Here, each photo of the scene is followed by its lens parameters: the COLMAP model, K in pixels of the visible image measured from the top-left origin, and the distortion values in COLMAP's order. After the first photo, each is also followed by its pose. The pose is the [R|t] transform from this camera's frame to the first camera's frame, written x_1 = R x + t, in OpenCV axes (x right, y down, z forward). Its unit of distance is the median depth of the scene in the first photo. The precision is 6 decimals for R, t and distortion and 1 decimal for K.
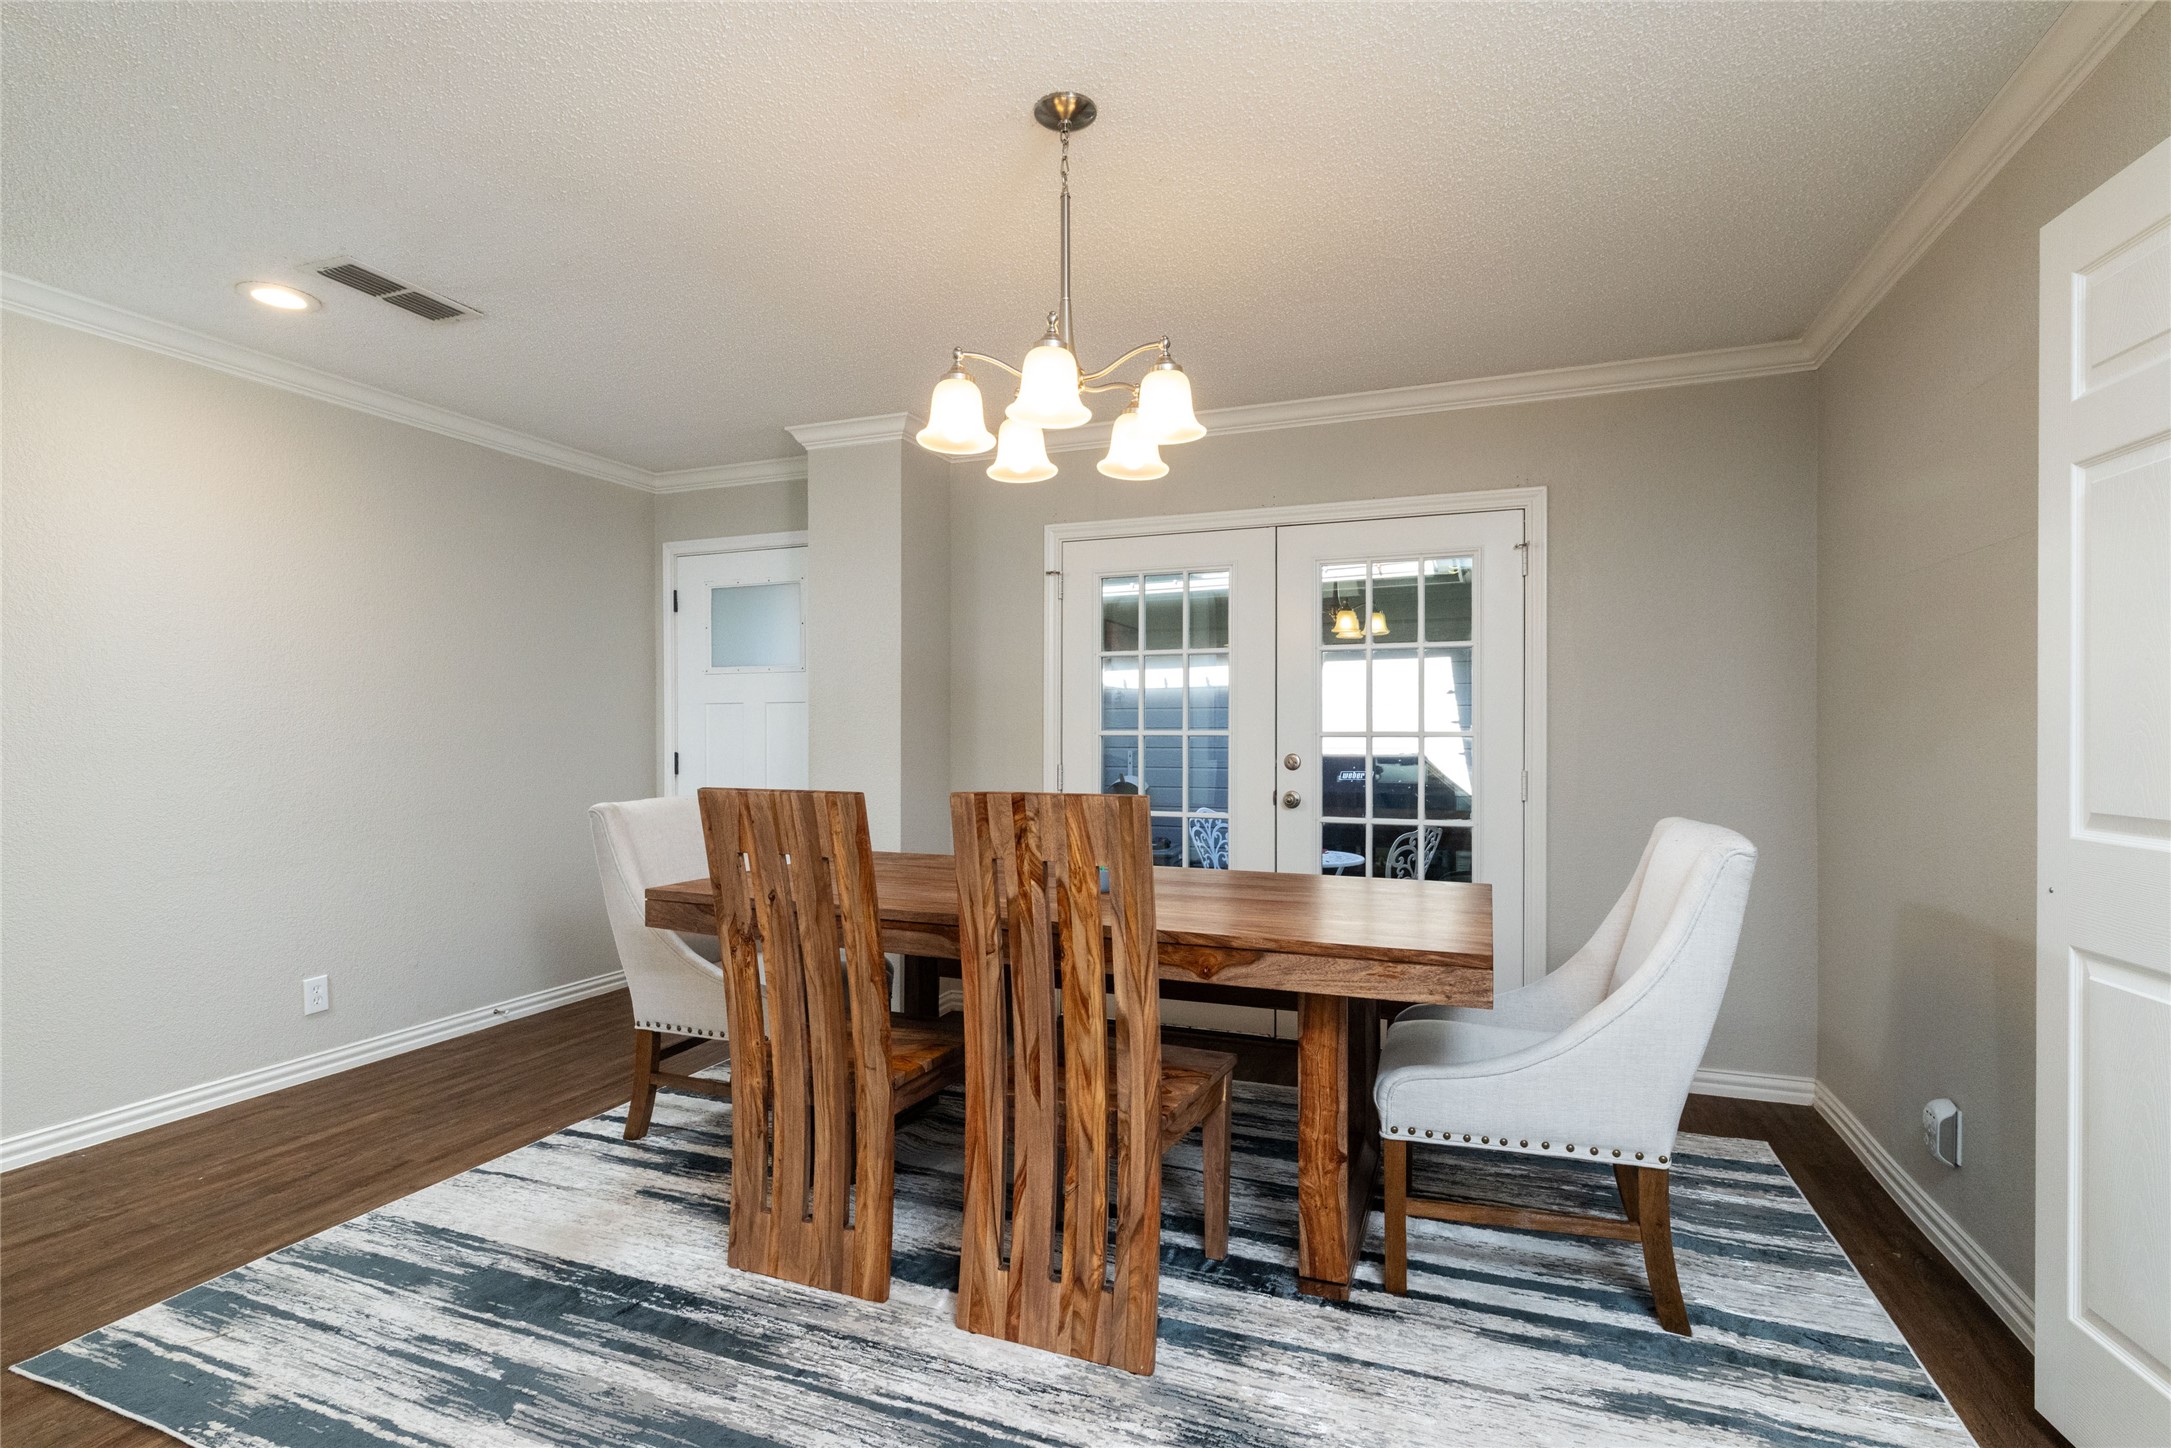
lens RADIAL K [[1033.8, 0, 1083.6], [0, 1033.8, 731.5], [0, 0, 1]] dist [-0.001051, 0.000362]
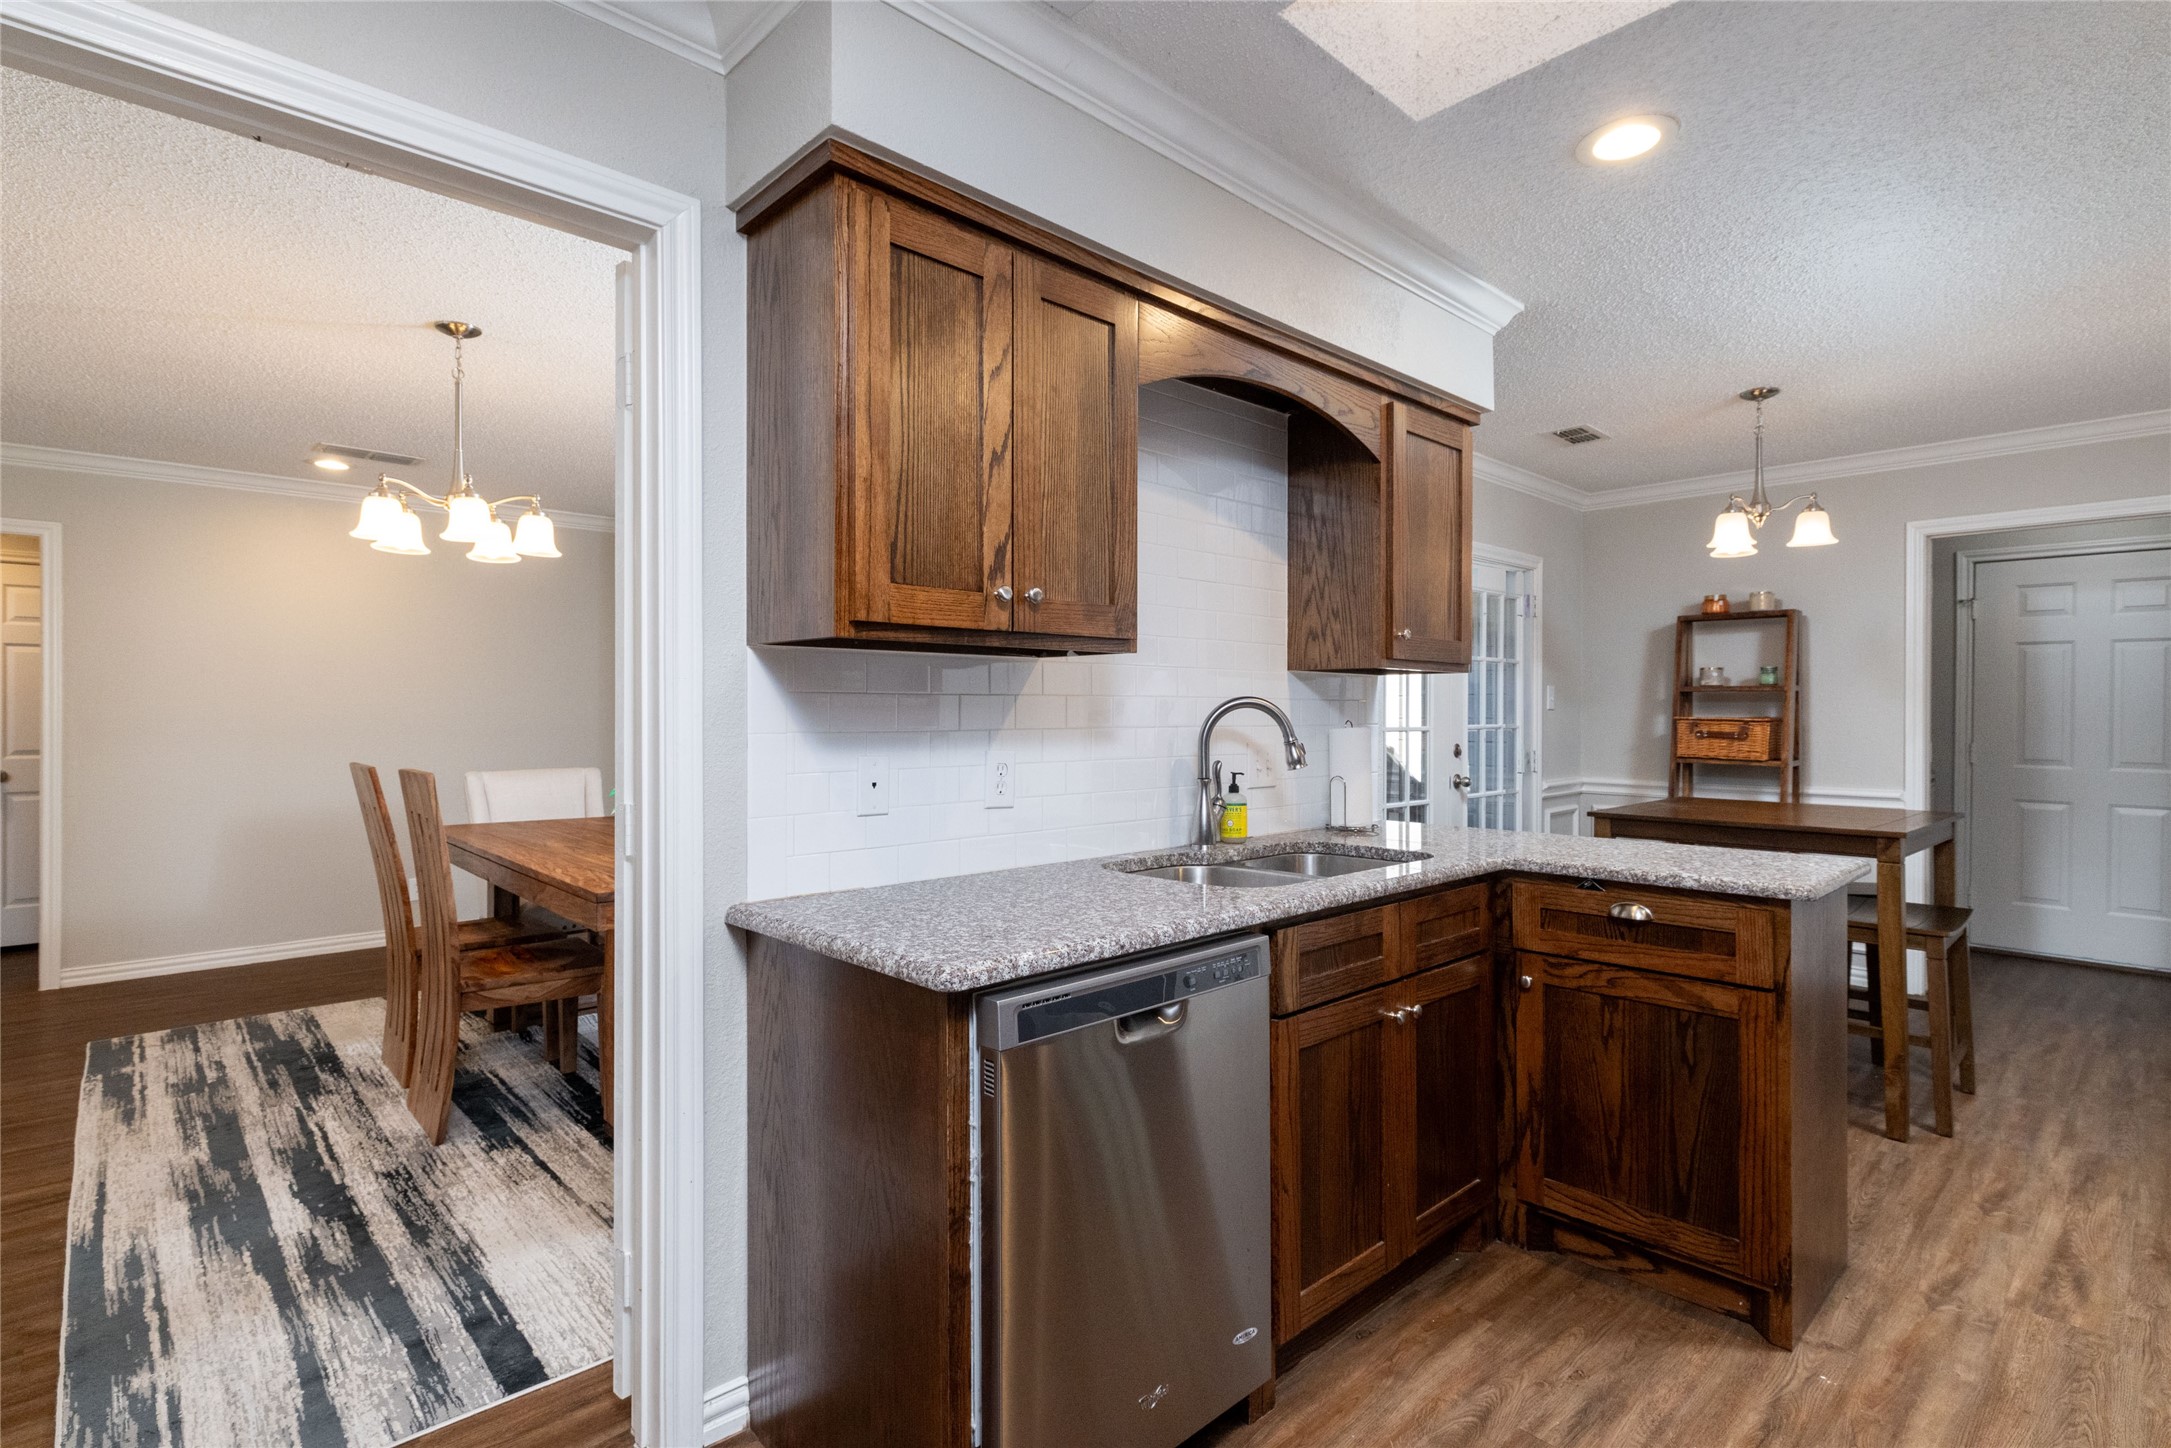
lens RADIAL K [[1033.8, 0, 1093.4], [0, 1033.8, 715.6], [0, 0, 1]] dist [-0.001051, 0.000362]
pose [[0.906973, 0.004175, -0.421169, 1.498332], [-0.002085, 0.999983, 0.005422, -0.034648], [0.421185, -0.004040, 0.906966, 0.003563]]
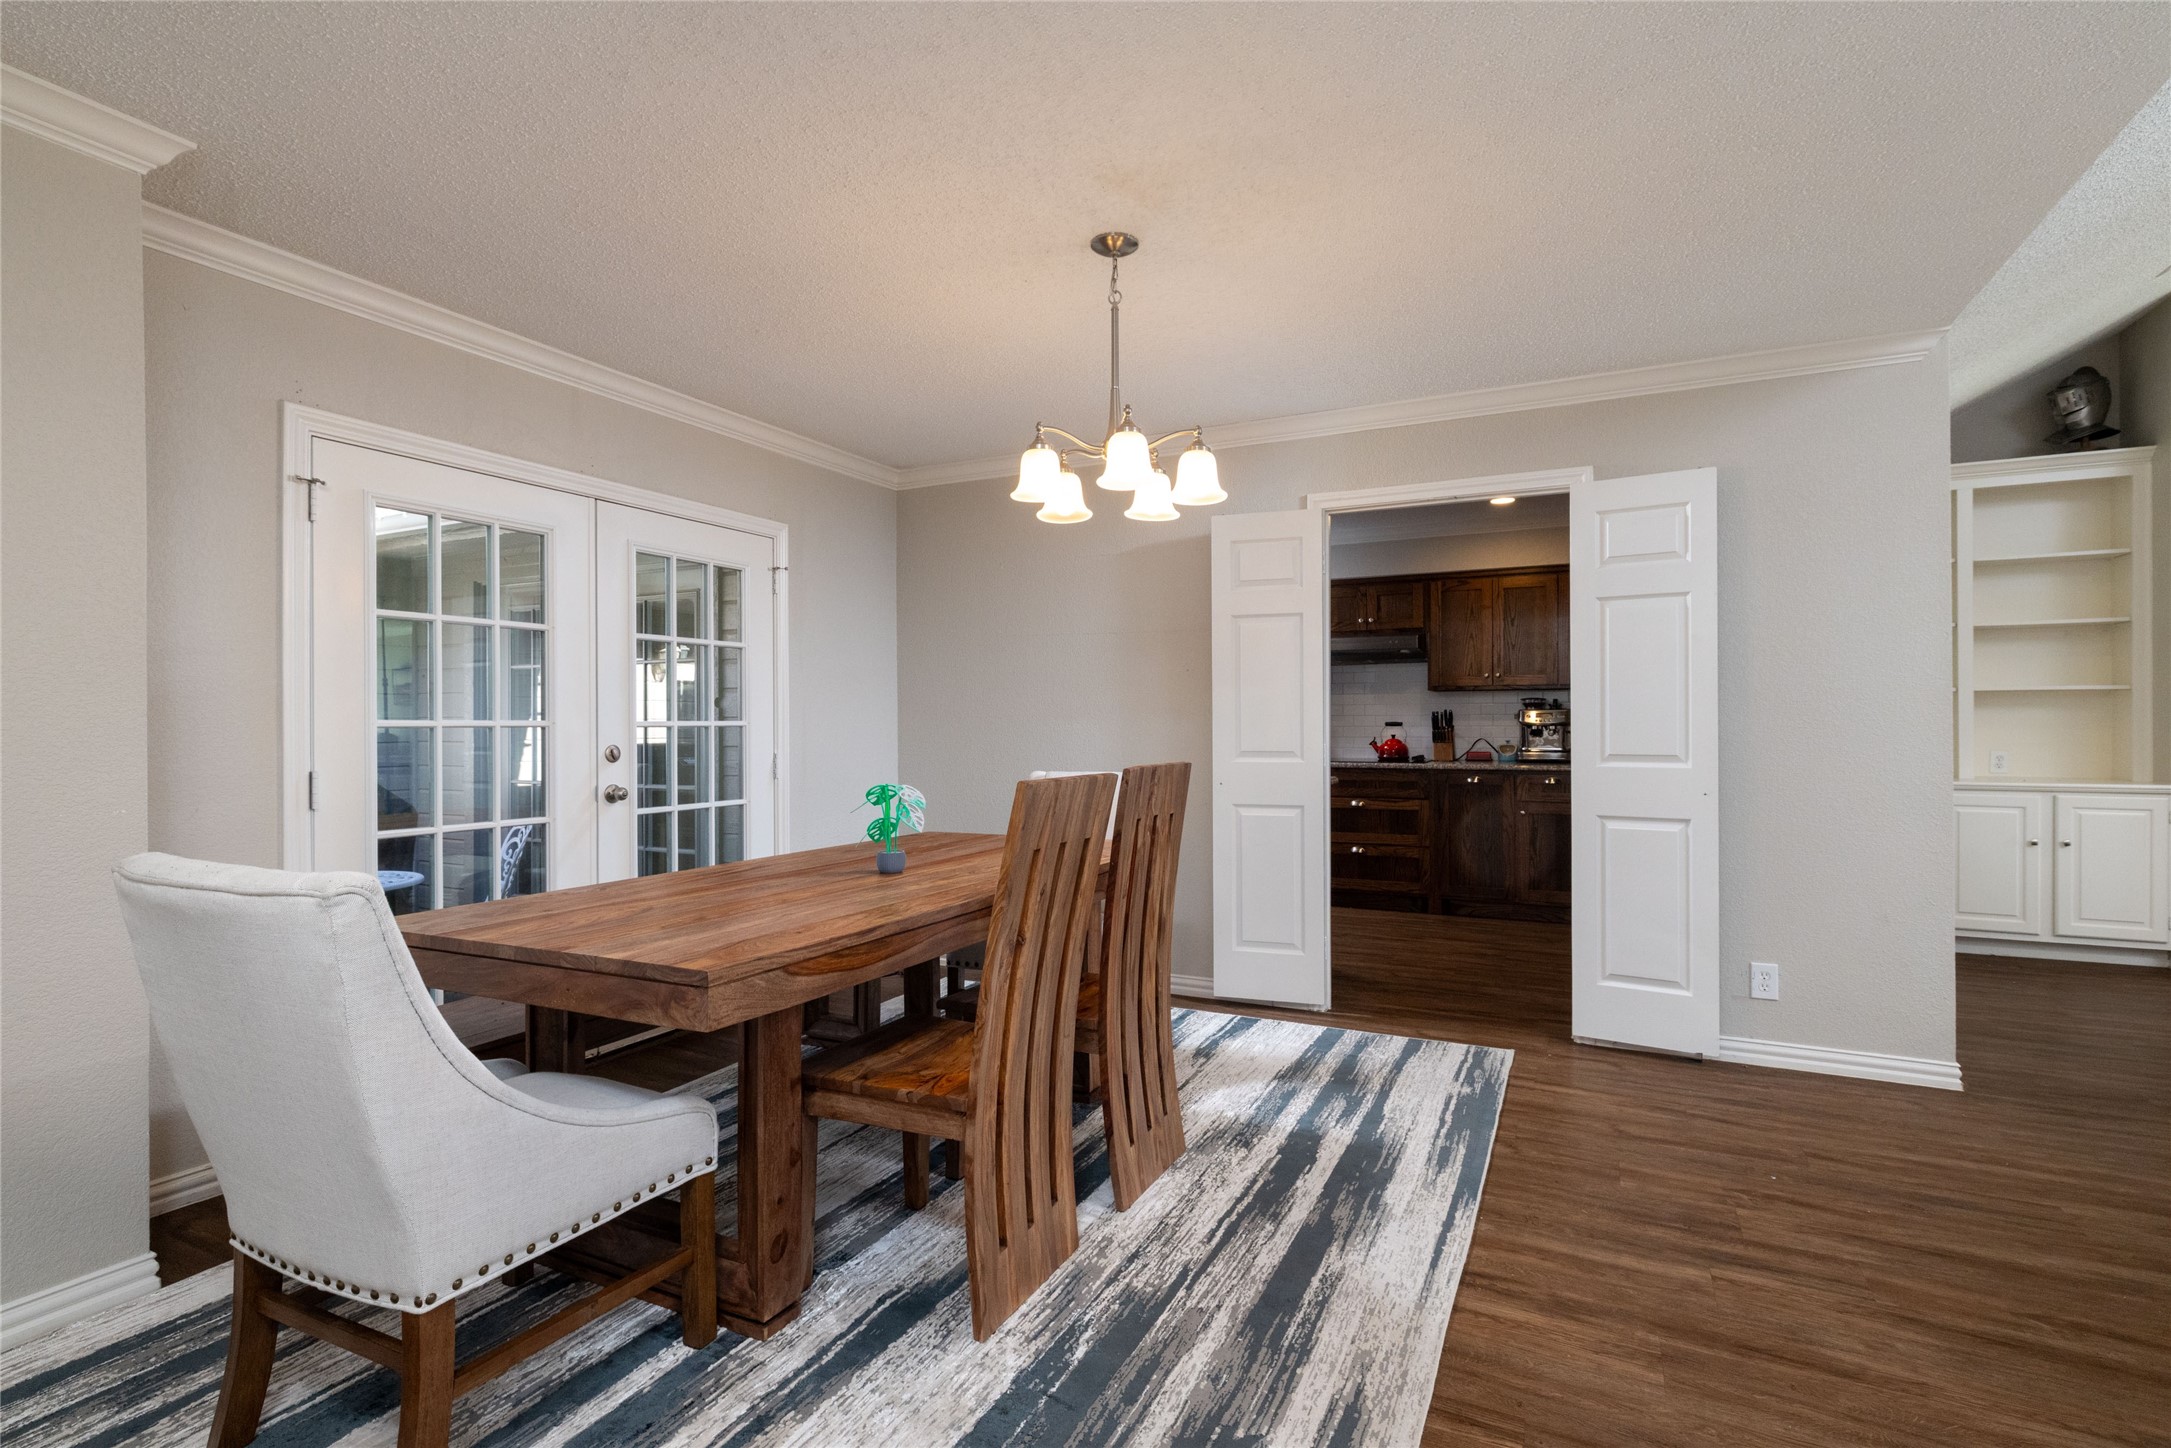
lens RADIAL K [[1033.8, 0, 1080.2], [0, 1033.8, 716.3], [0, 0, 1]] dist [-0.001051, 0.000362]
pose [[0.088048, 0.008262, 0.996082, -1.326969], [0.001346, 0.999964, -0.008413, 0.008367], [-0.996115, 0.002081, 0.088033, 0.939081]]
